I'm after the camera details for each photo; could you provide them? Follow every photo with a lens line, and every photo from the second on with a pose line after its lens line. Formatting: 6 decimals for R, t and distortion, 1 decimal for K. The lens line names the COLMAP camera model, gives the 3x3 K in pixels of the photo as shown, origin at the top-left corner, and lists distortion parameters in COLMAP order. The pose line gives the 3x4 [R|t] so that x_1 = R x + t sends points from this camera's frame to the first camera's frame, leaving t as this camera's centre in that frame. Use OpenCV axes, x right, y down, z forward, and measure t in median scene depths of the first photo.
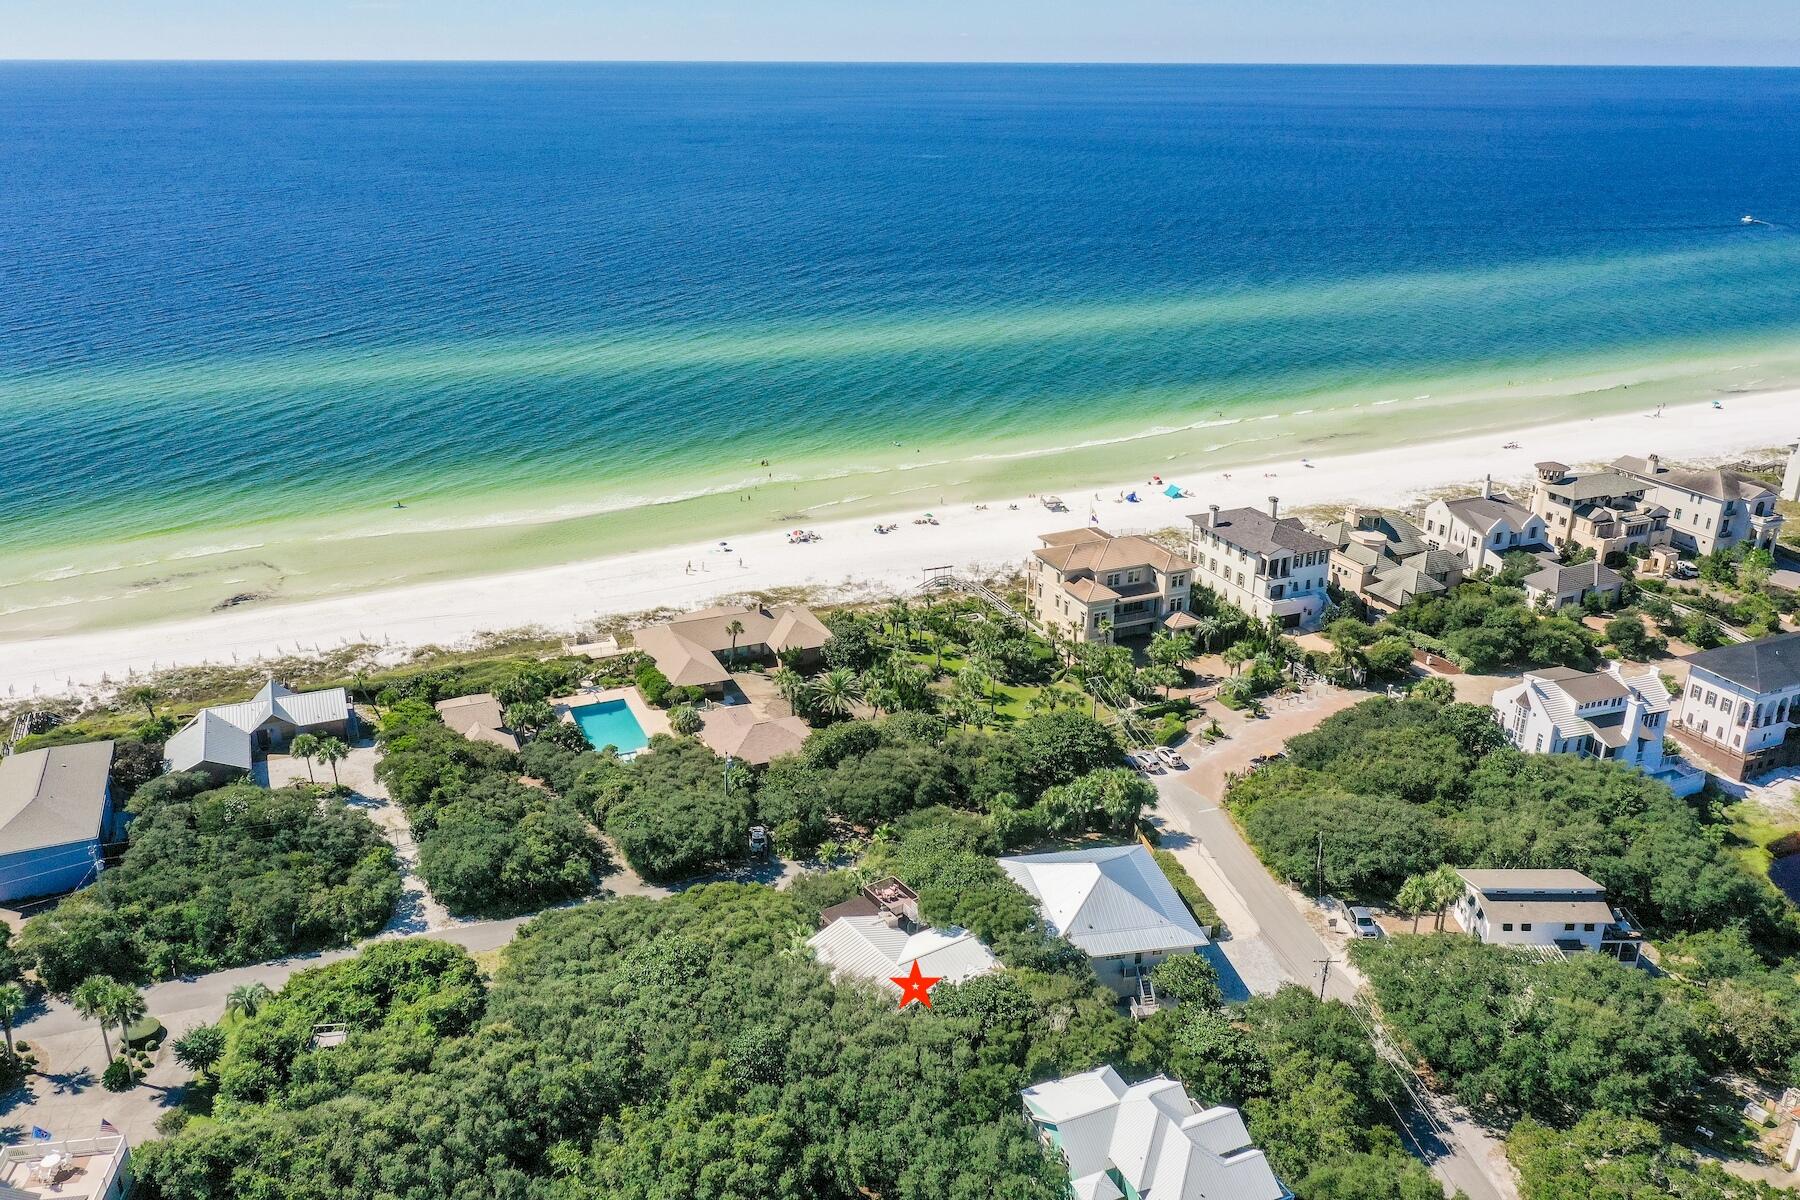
lens RADIAL K [[1408.1, 0, 900.0], [0, 1408.1, 600.0], [0, 0, 1]] dist [-0.002348, -0.005030]
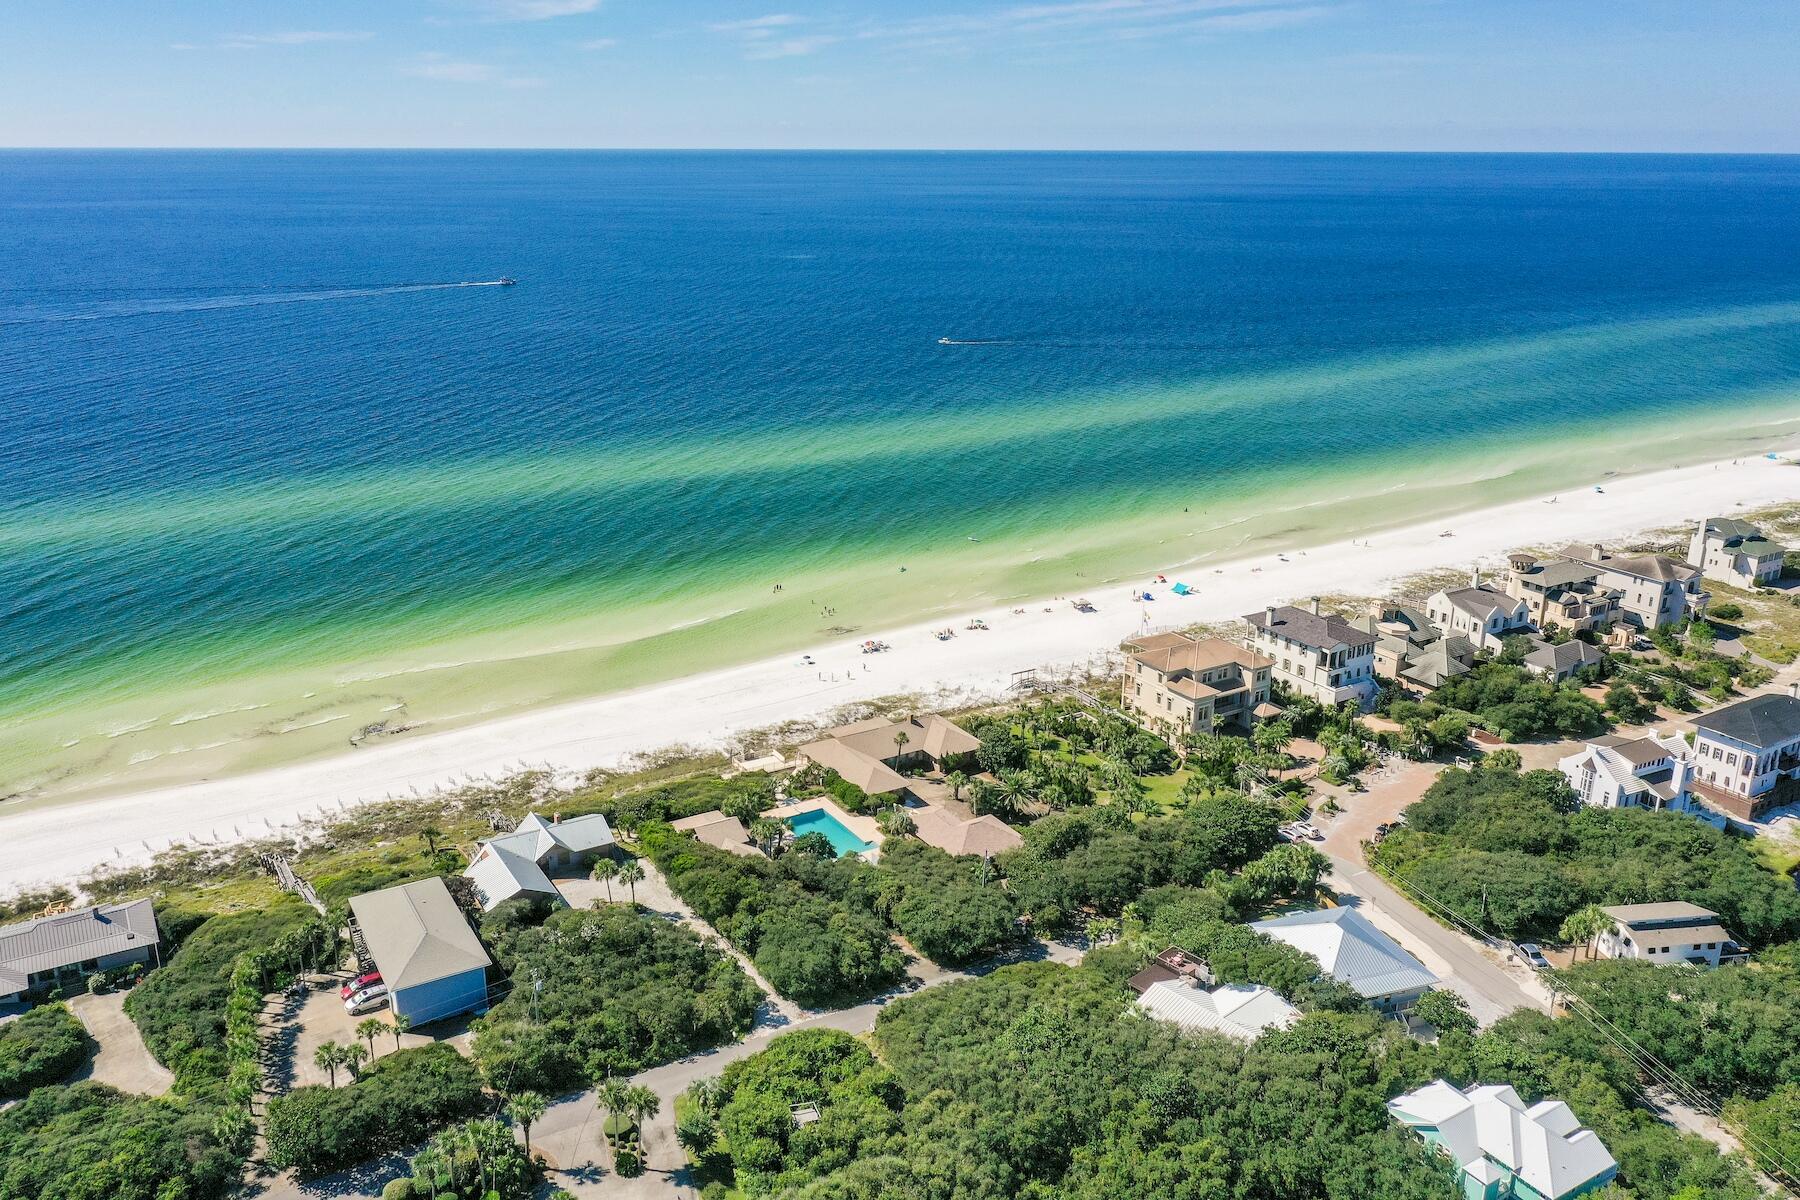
lens RADIAL K [[1416.5, 0, 900.0], [0, 1416.5, 600.0], [0, 0, 1]] dist [-0.000578, -0.004717]
pose [[0.990501, -0.041629, 0.131052, -0.255622], [0.048801, 0.997454, -0.051996, -0.030773], [-0.128554, 0.057897, 0.990011, -0.119812]]
